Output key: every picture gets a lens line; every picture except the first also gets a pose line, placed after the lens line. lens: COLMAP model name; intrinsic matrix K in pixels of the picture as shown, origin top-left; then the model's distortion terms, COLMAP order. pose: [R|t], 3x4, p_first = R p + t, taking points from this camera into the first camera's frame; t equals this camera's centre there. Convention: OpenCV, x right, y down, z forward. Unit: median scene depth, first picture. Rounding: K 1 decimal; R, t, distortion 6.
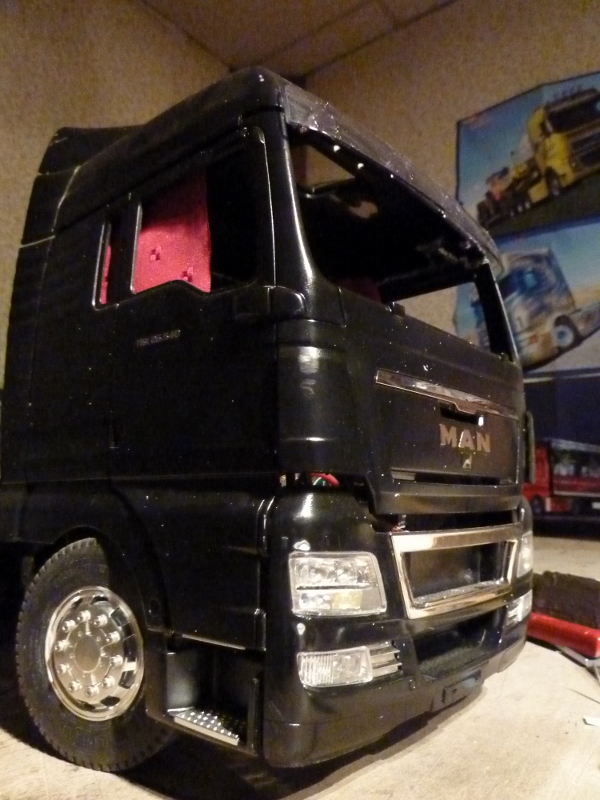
lens RADIAL K [[591.3, 0, 305.6], [0, 591.3, 403.3], [0, 0, 1]] dist [-0.040073, 0.007965]
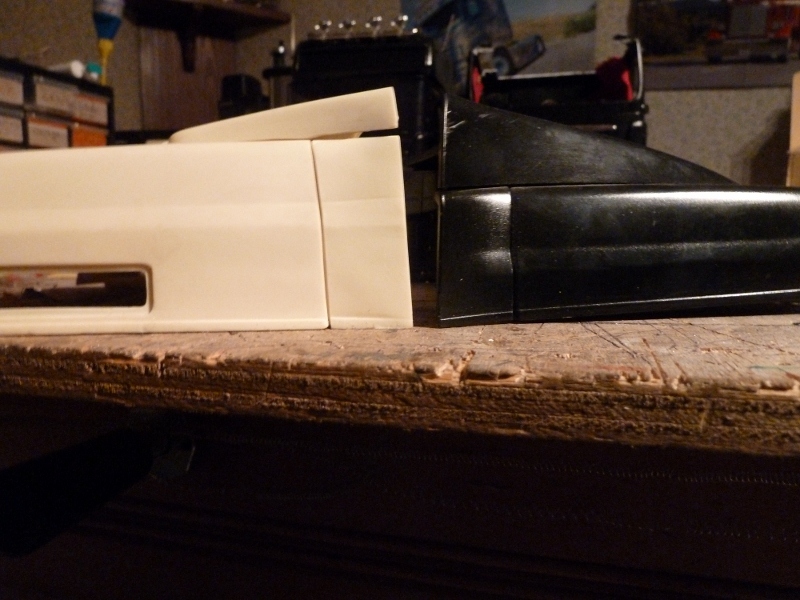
lens RADIAL K [[591.3, 0, 402.0], [0, 591.3, 295.5], [0, 0, 1]] dist [-0.040073, 0.007965]
pose [[0.940007, -0.042687, 0.338475, -0.111290], [-0.040636, 0.971068, 0.235320, 0.046829], [-0.338728, -0.234957, 0.911076, -0.008540]]
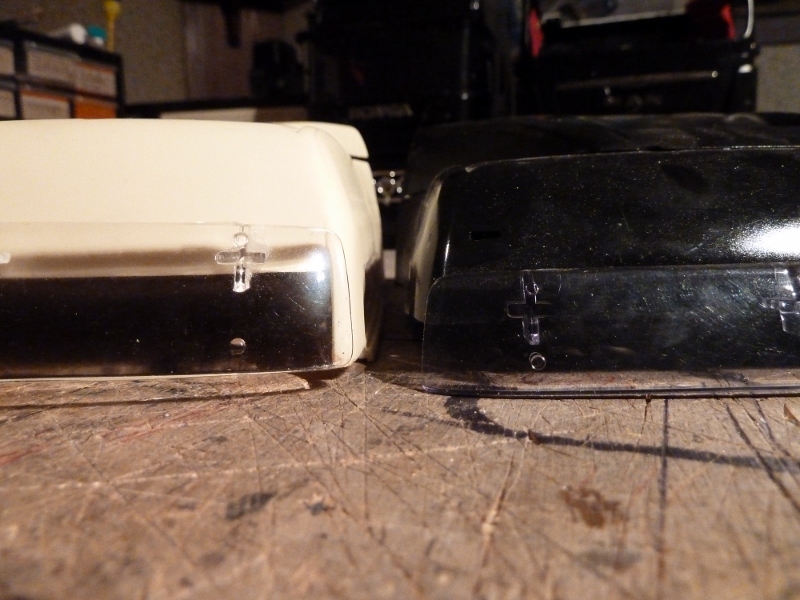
lens RADIAL K [[591.3, 0, 401.0], [0, 591.3, 295.5], [0, 0, 1]] dist [-0.040073, 0.007965]
pose [[0.970180, -0.052423, 0.236647, -0.075464], [-0.014538, 0.961987, 0.272706, 0.054007], [-0.241947, -0.268015, 0.932539, 0.053398]]
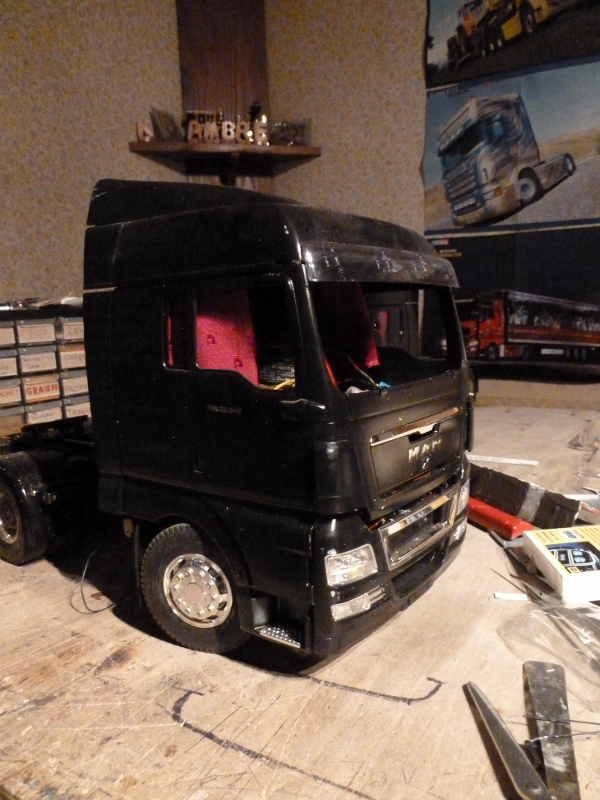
lens RADIAL K [[591.3, 0, 306.4], [0, 591.3, 399.3], [0, 0, 1]] dist [-0.040073, 0.007965]
pose [[0.997359, -0.050249, 0.052436, -0.016667], [0.032764, 0.955669, 0.292616, -0.078398], [-0.064815, -0.290125, 0.954791, -0.061223]]
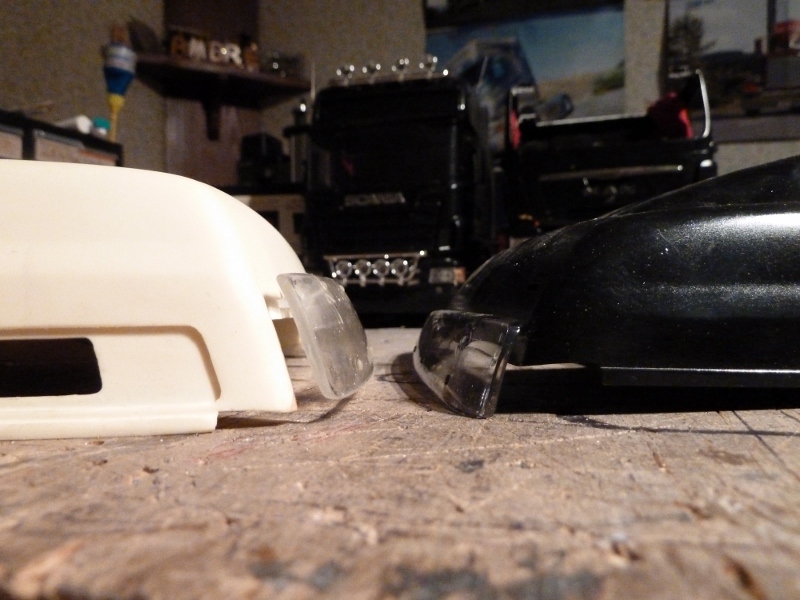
lens RADIAL K [[591.3, 0, 401.4], [0, 591.3, 298.4], [0, 0, 1]] dist [-0.040073, 0.007965]
pose [[0.953248, -0.019769, 0.301541, -0.098082], [-0.021054, 0.991088, 0.131533, 0.057351], [-0.301454, -0.131733, 0.944337, 0.043939]]
